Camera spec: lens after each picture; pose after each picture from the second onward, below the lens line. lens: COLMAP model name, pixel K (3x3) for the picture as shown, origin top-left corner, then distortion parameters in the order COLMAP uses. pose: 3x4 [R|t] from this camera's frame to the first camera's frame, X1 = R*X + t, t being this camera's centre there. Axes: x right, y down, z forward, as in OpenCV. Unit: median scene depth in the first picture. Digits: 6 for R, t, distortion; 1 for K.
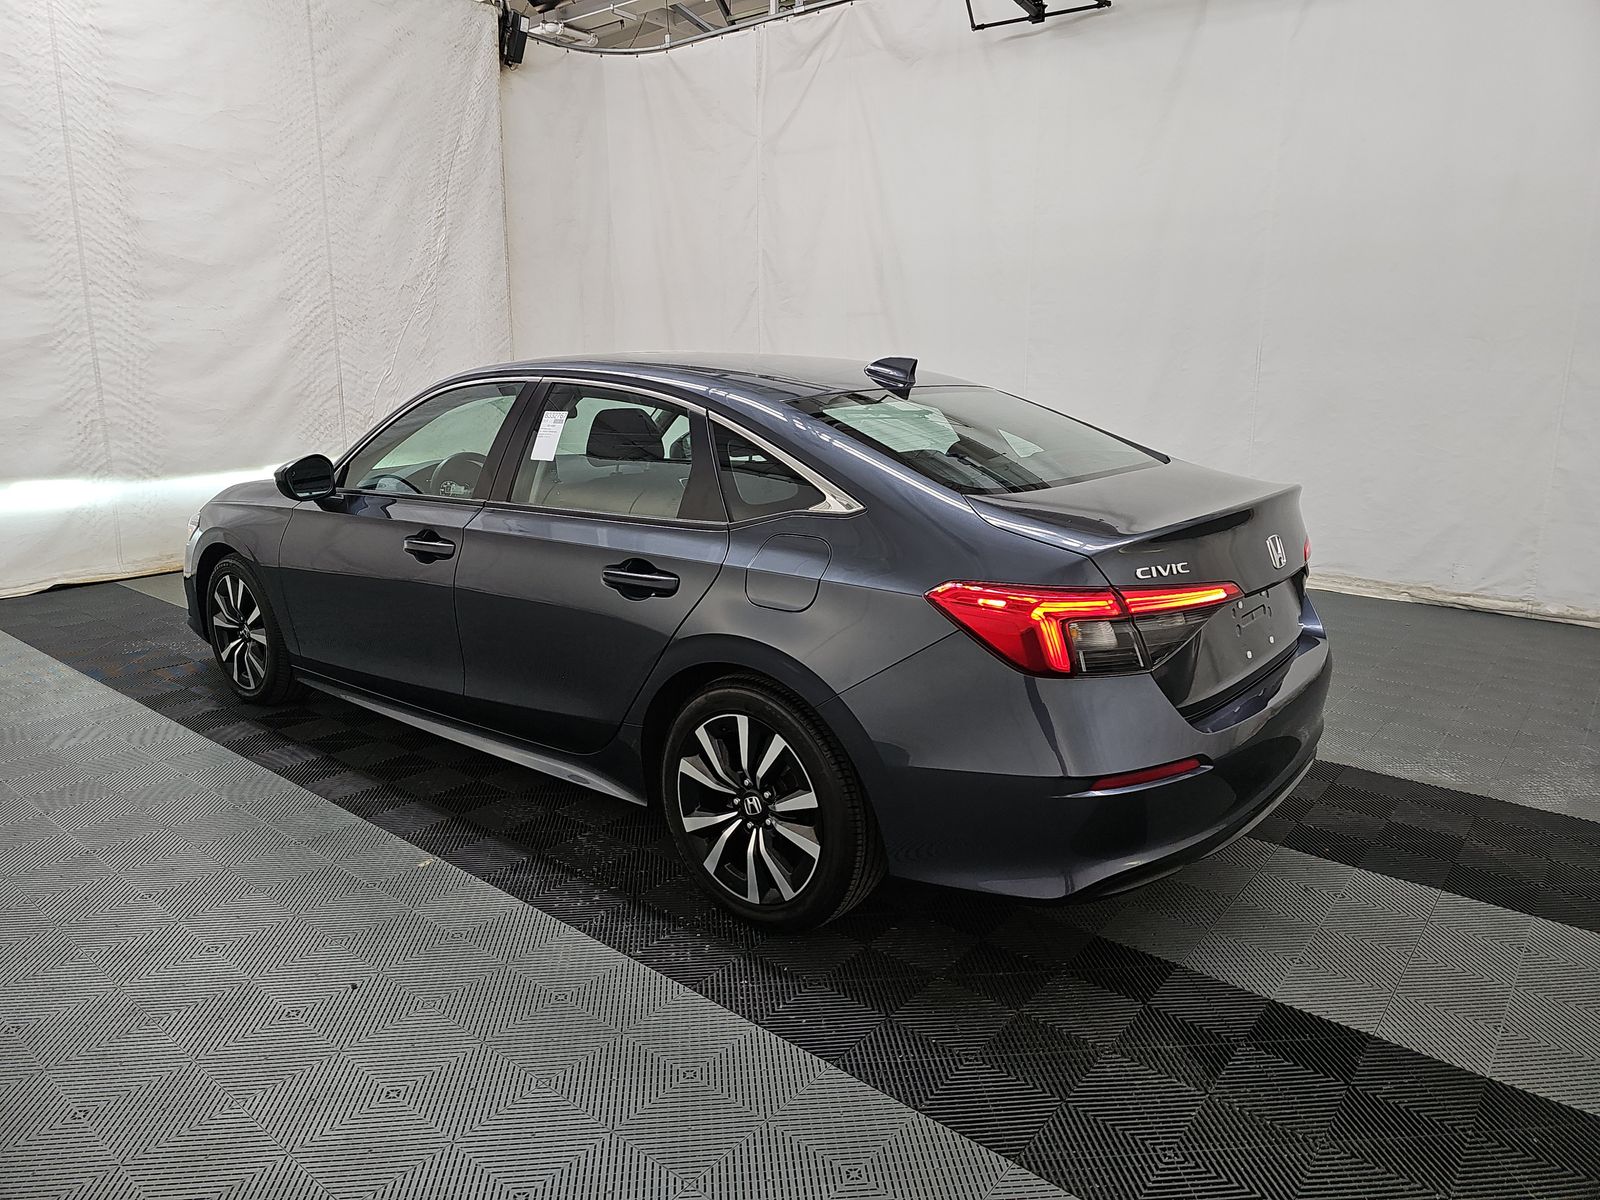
lens RADIAL K [[1069.9, 0, 800.0], [0, 1069.9, 600.0], [0, 0, 1]] dist [0.073610, -0.049653]
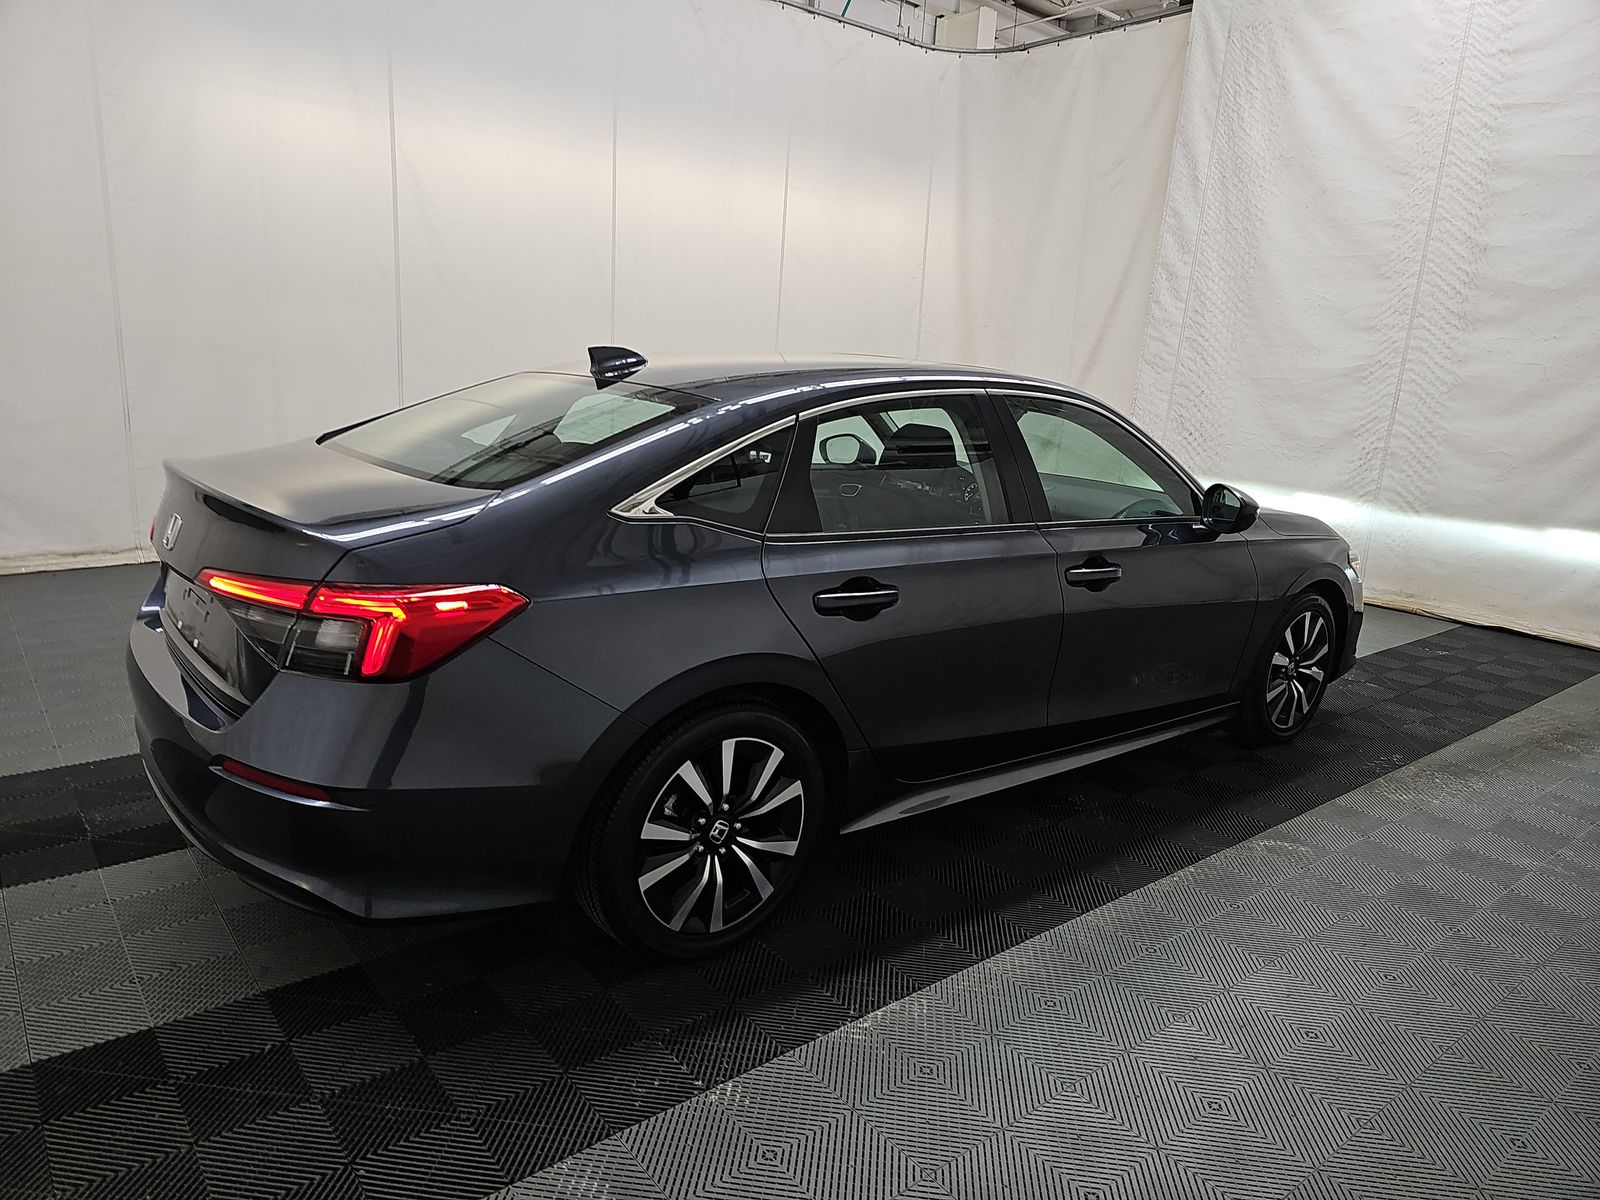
lens RADIAL K [[1069.9, 0, 800.0], [0, 1069.9, 600.0], [0, 0, 1]] dist [0.073610, -0.049653]
pose [[-0.191294, 0.206514, -0.959562, 0.483648], [-0.281641, 0.924957, 0.255213, -0.141659], [0.940258, 0.319073, -0.118776, 0.661102]]
